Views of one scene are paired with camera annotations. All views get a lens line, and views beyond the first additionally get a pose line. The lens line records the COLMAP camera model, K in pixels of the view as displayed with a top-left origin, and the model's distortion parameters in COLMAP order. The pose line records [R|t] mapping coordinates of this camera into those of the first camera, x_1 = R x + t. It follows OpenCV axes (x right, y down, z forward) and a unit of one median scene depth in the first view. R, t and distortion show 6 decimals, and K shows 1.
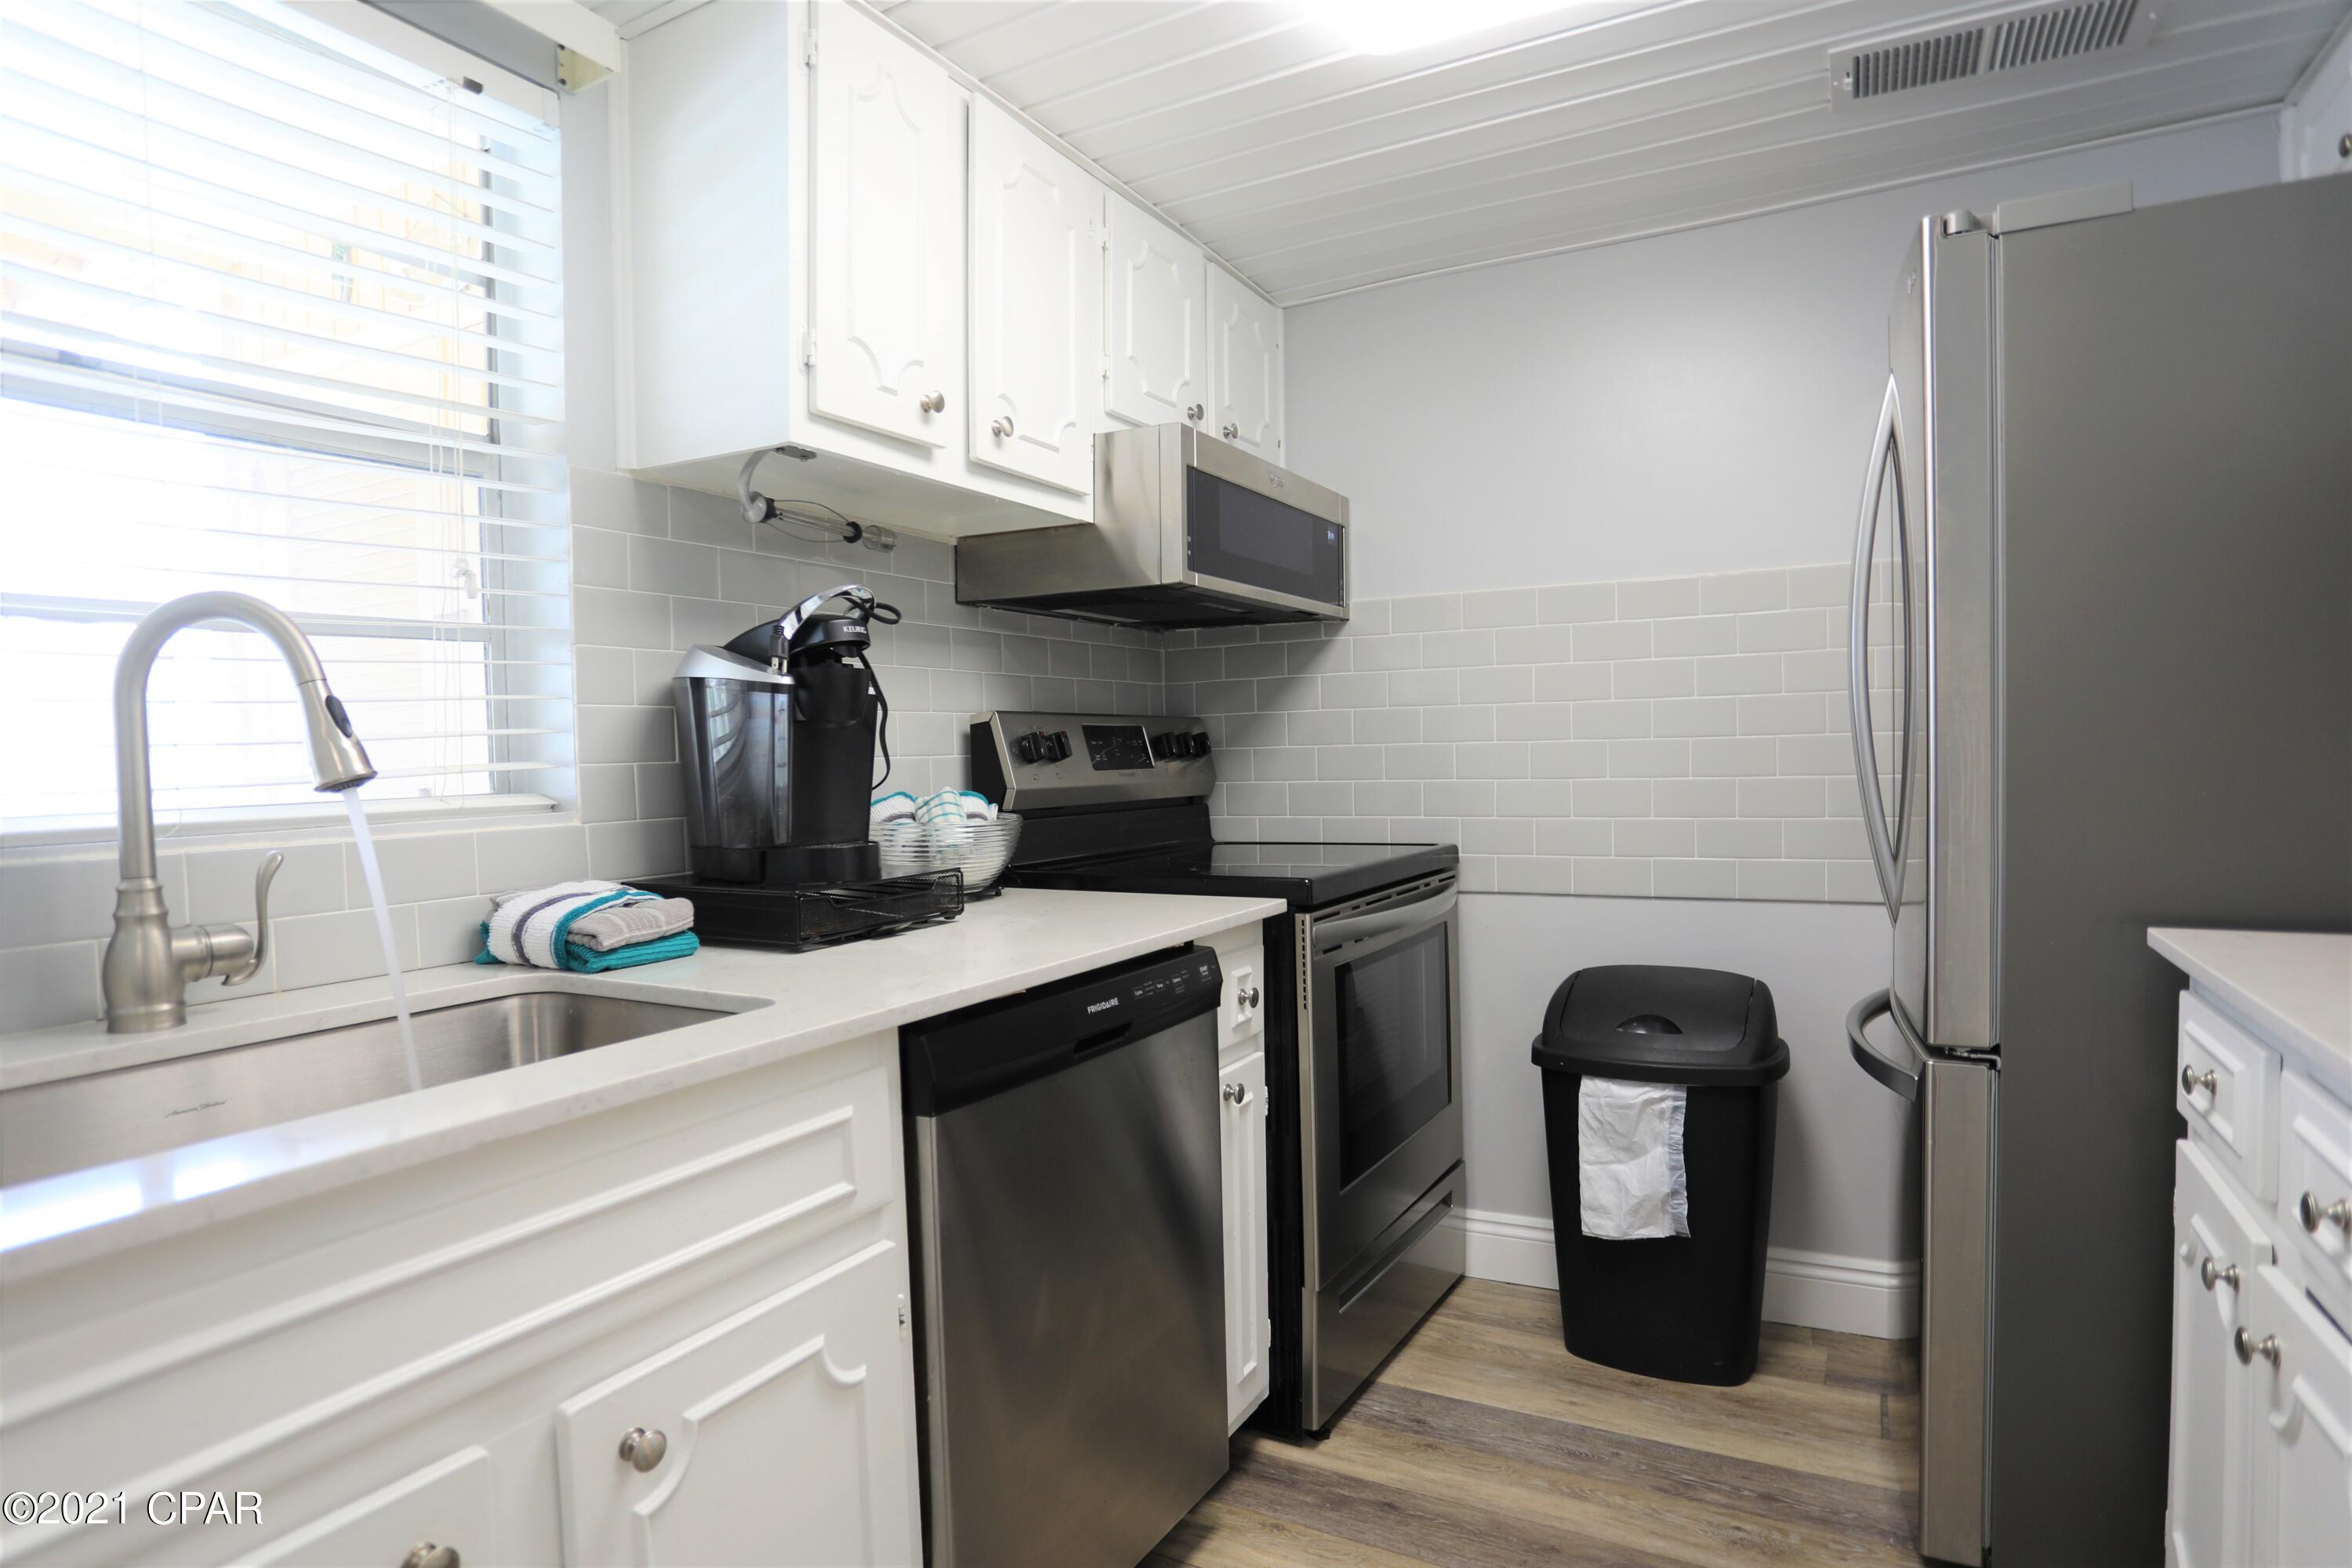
lens RADIAL K [[1254.4, 0, 1176.0], [0, 1254.4, 784.0], [0, 0, 1]] dist [-0.057560, 0.001303]
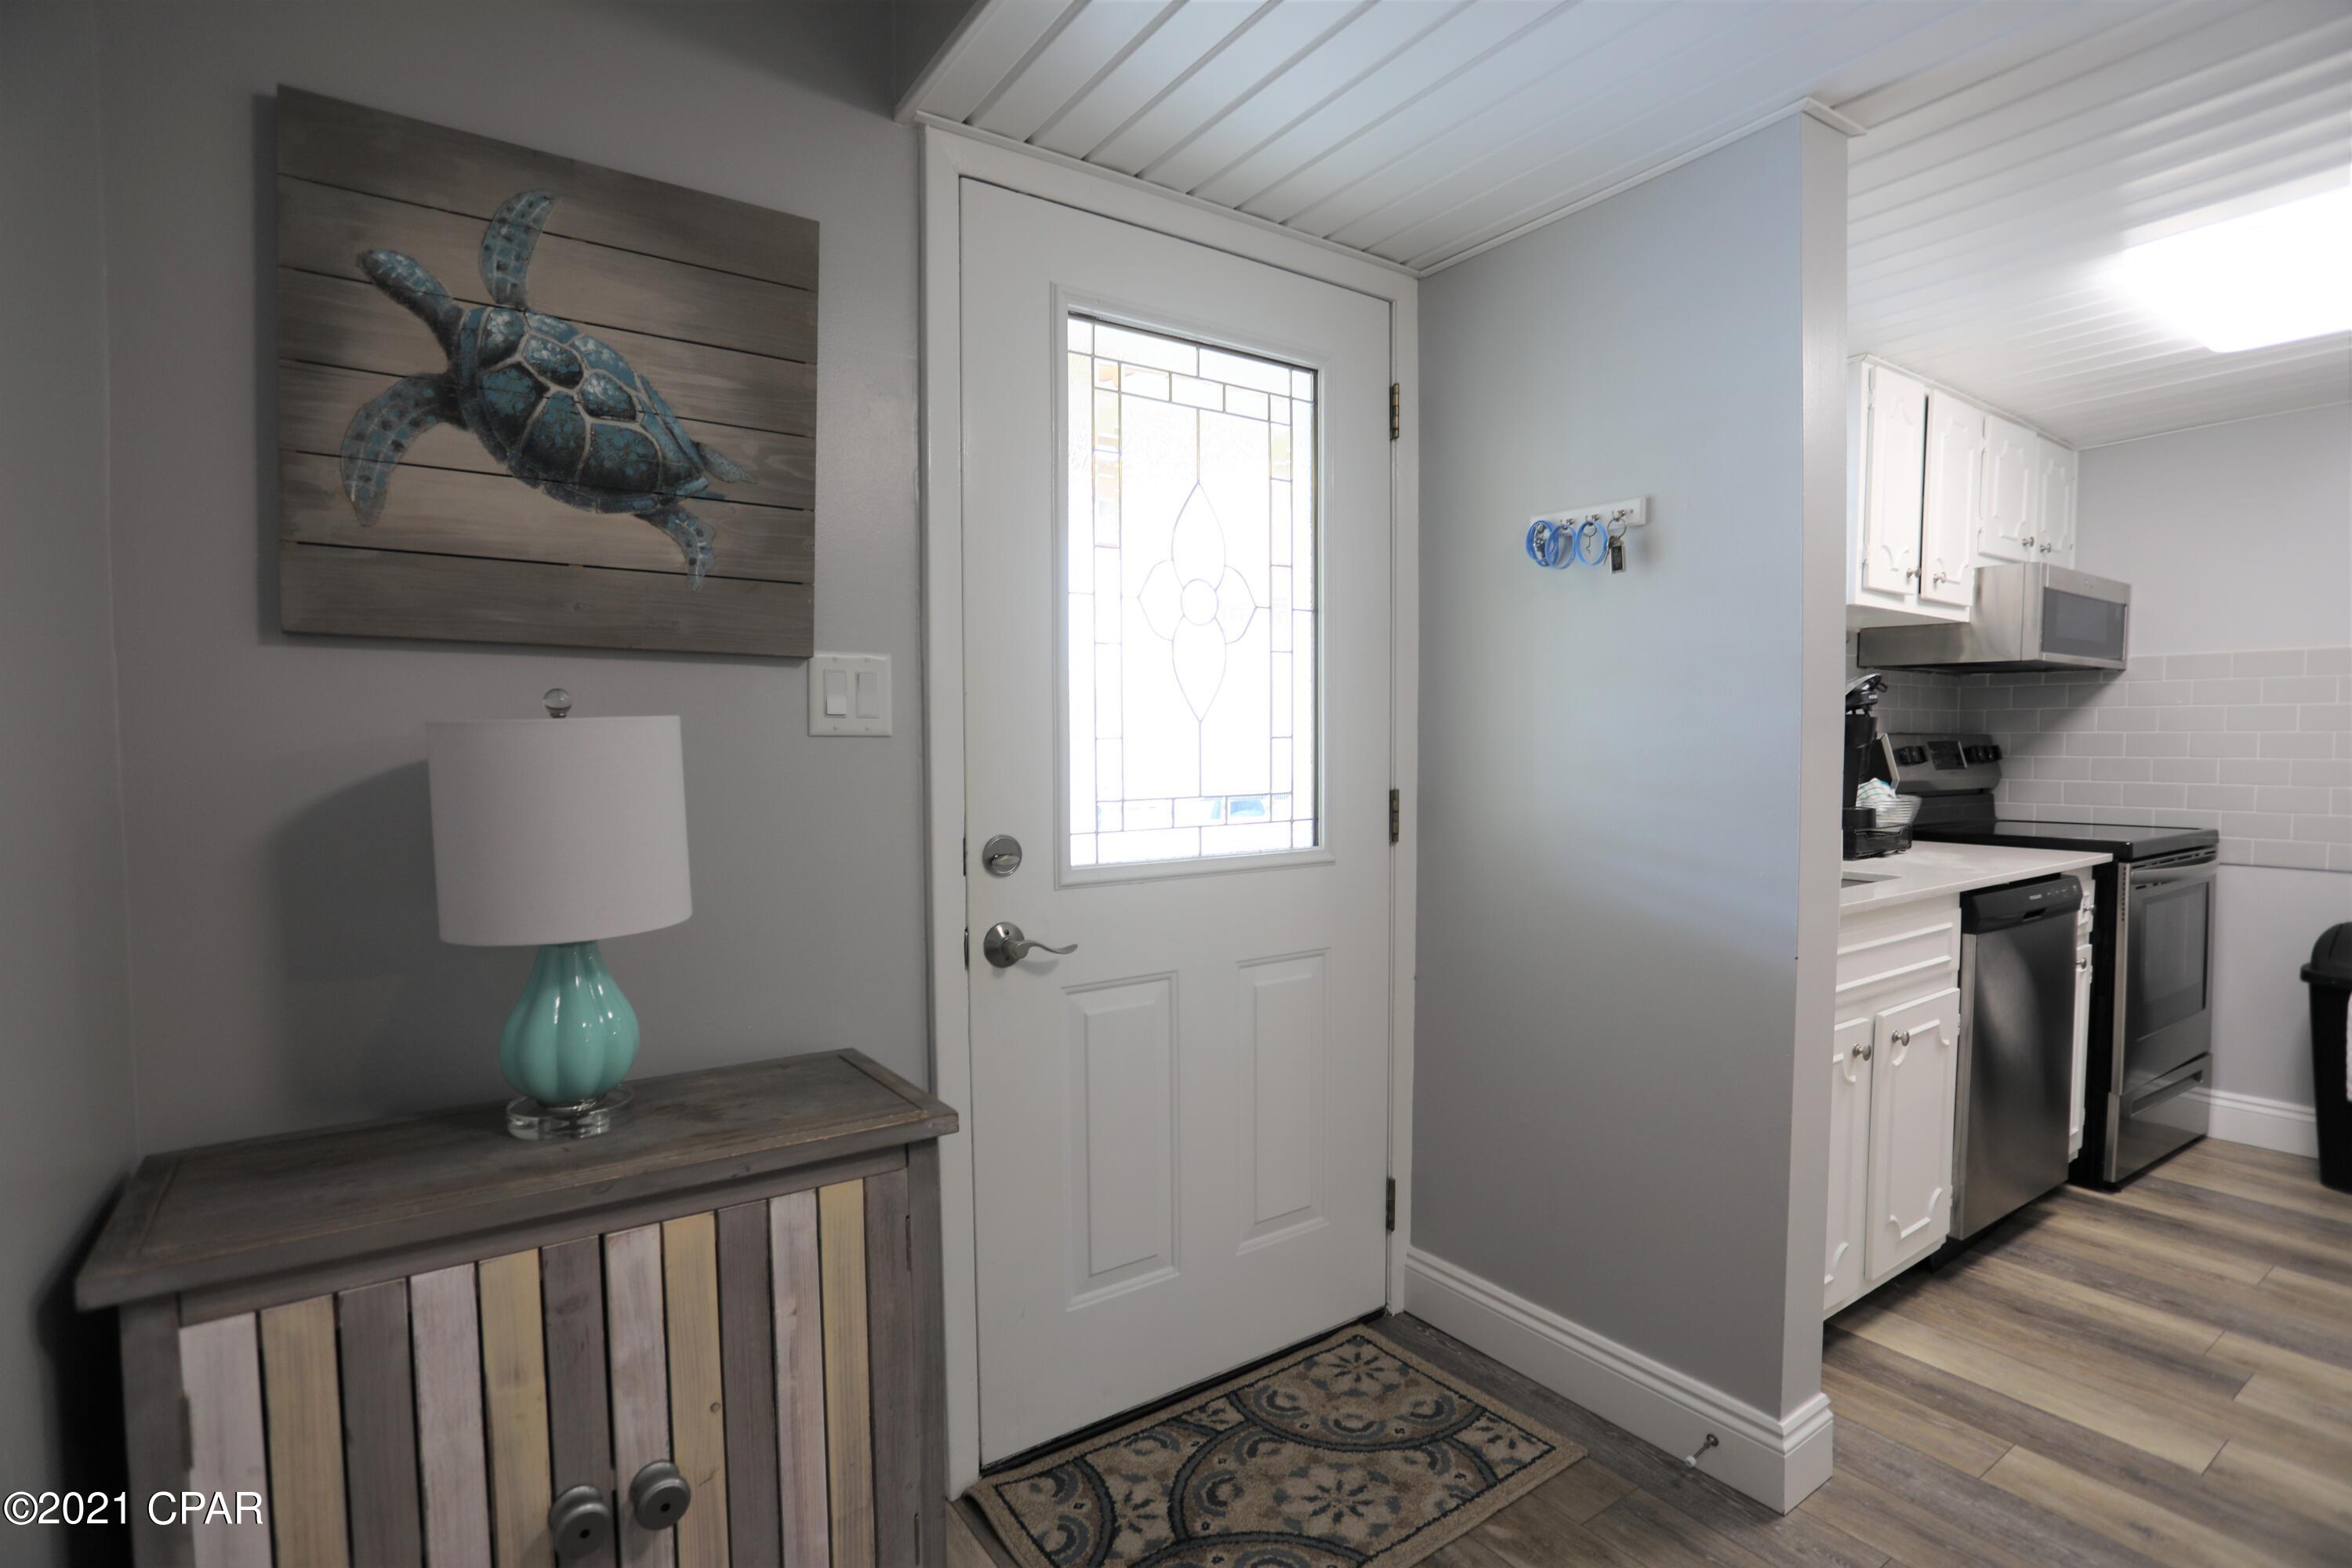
lens RADIAL K [[1122.6, 0, 1140.3], [0, 1122.6, 794.5], [0, 0, 1]] dist [-0.052654, 0.020557]
pose [[0.891414, 0.041258, -0.451308, -0.363811], [-0.028127, 0.998964, 0.035767, -0.001196], [0.452316, -0.019189, 0.891651, -0.762961]]
